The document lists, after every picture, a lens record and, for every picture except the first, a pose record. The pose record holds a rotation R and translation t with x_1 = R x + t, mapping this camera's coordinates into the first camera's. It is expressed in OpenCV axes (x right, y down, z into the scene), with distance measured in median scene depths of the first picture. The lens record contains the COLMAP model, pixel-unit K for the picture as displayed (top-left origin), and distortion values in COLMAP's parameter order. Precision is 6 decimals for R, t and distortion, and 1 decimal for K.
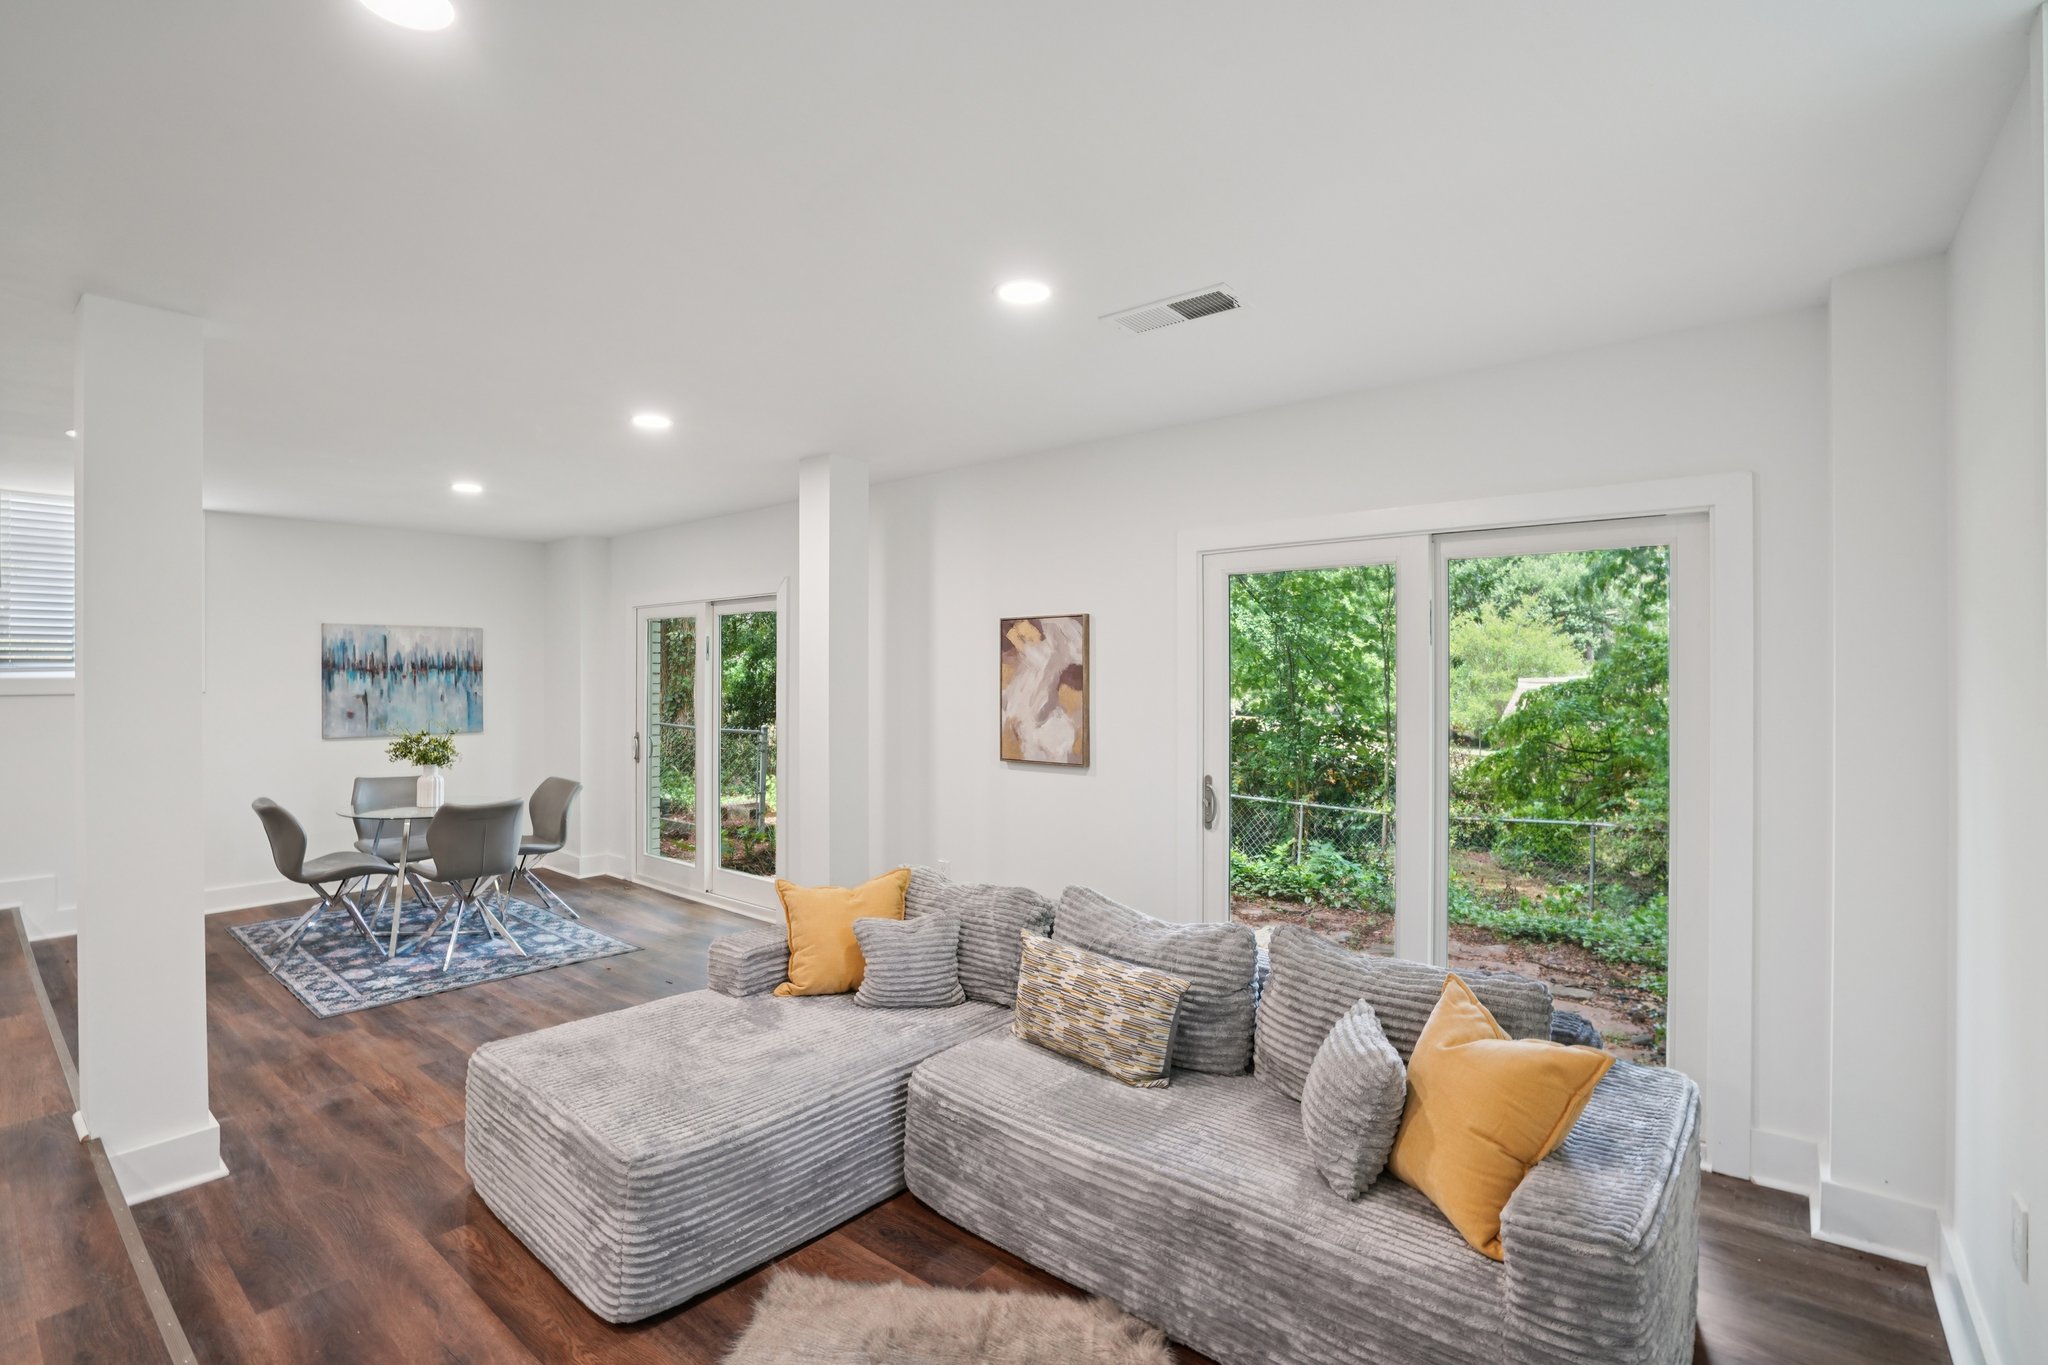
lens RADIAL K [[944.5, 0, 993.6], [0, 944.5, 680.9], [0, 0, 1]] dist [-0.028632, 0.005626]
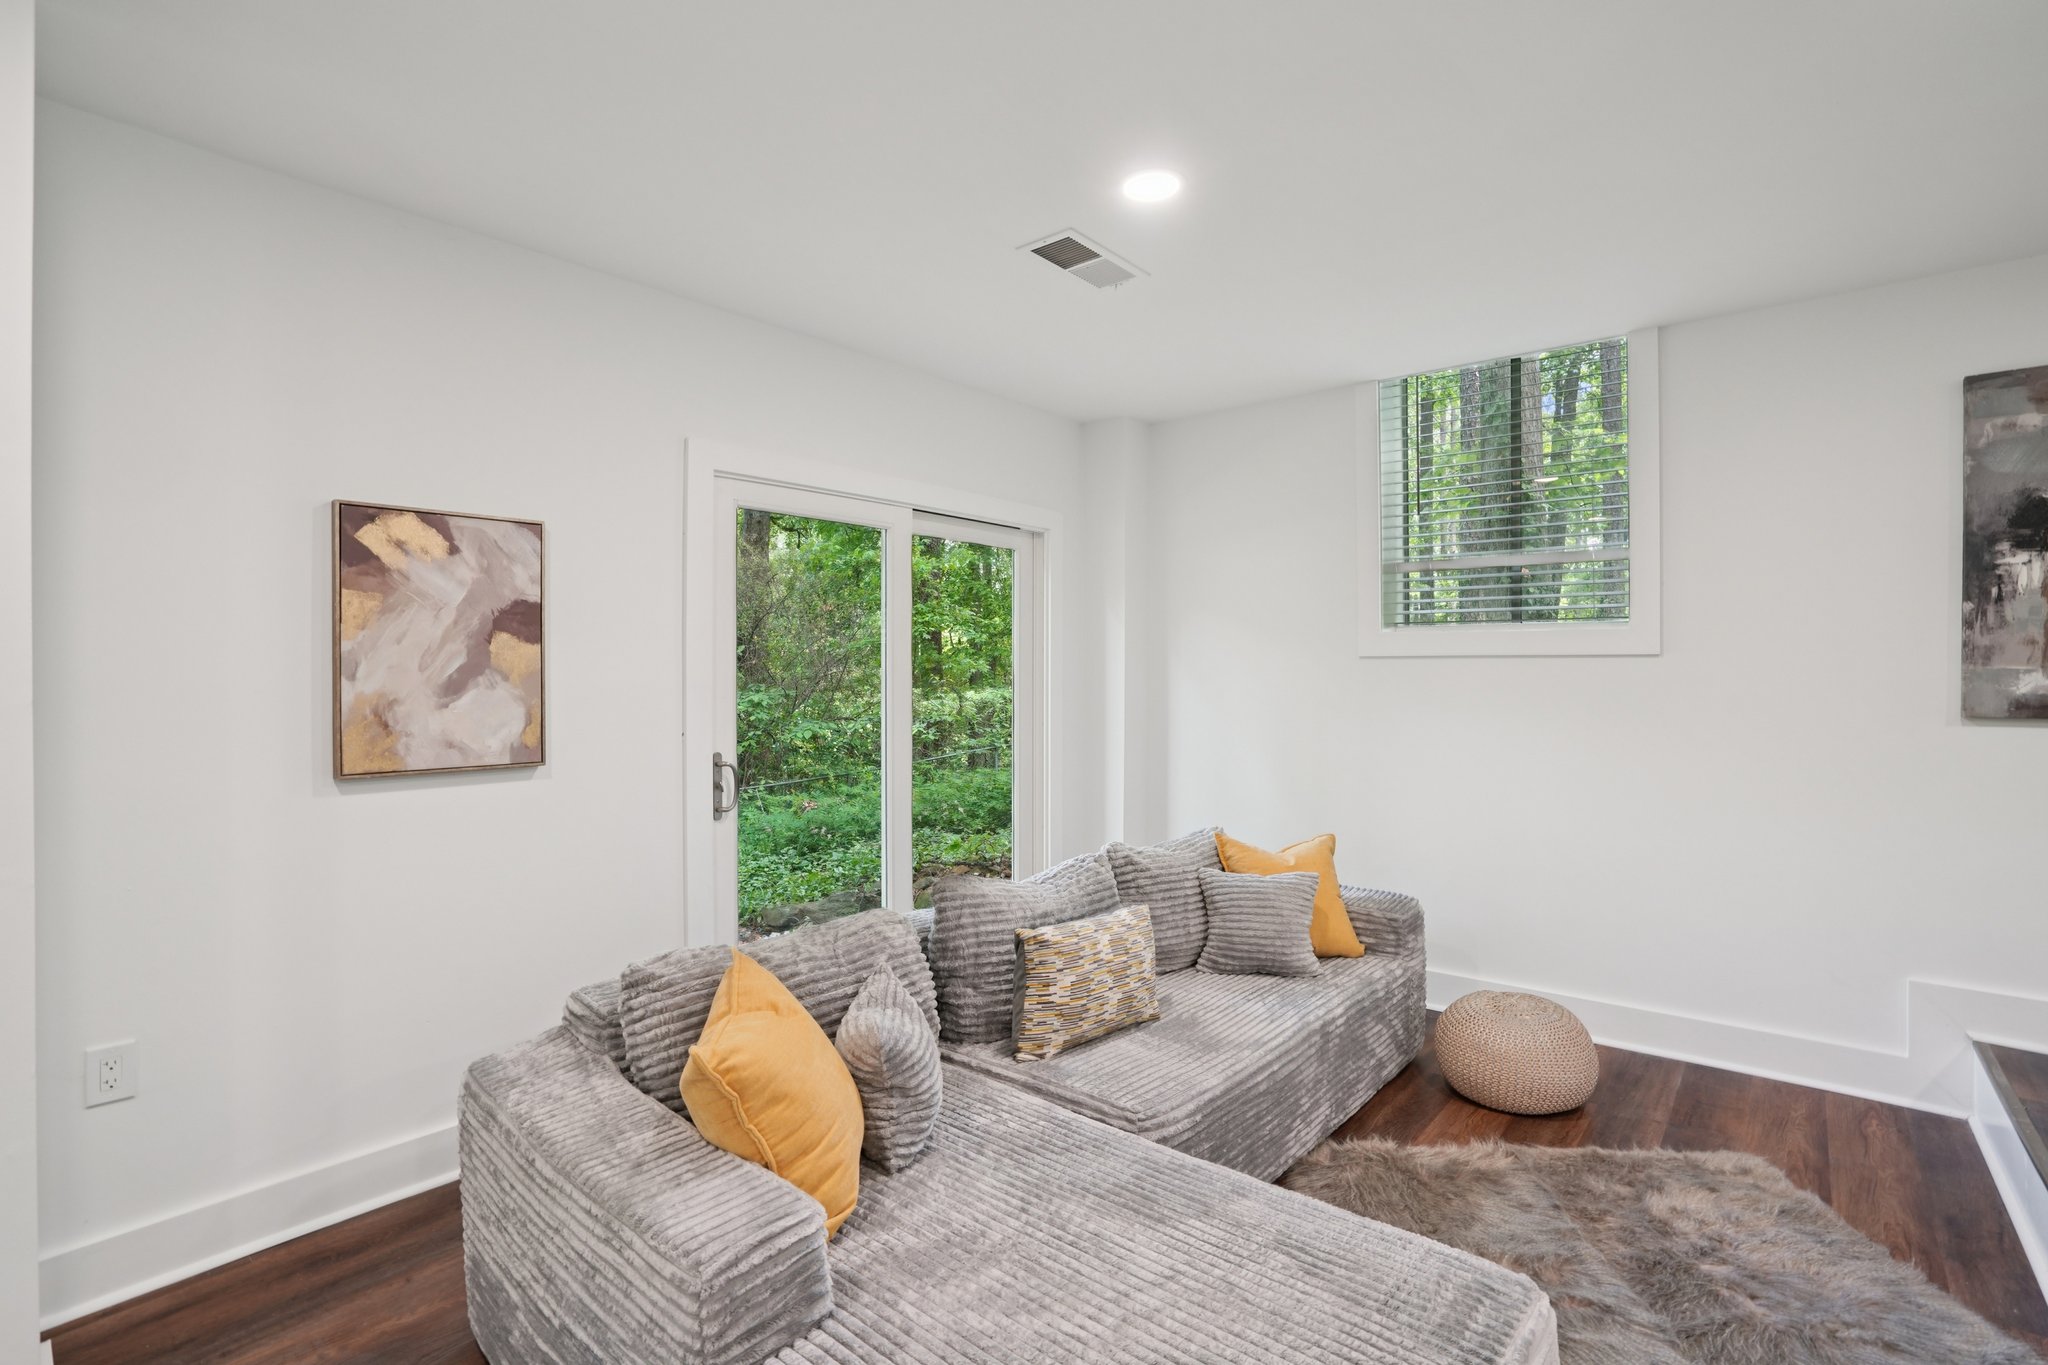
lens RADIAL K [[944.5, 0, 994.8], [0, 944.5, 678.5], [0, 0, 1]] dist [-0.028632, 0.005626]
pose [[0.016620, -0.003170, 0.999857, -0.510817], [-0.000718, 0.999995, 0.003182, 0.029860], [-0.999862, -0.000771, 0.016618, 0.664528]]
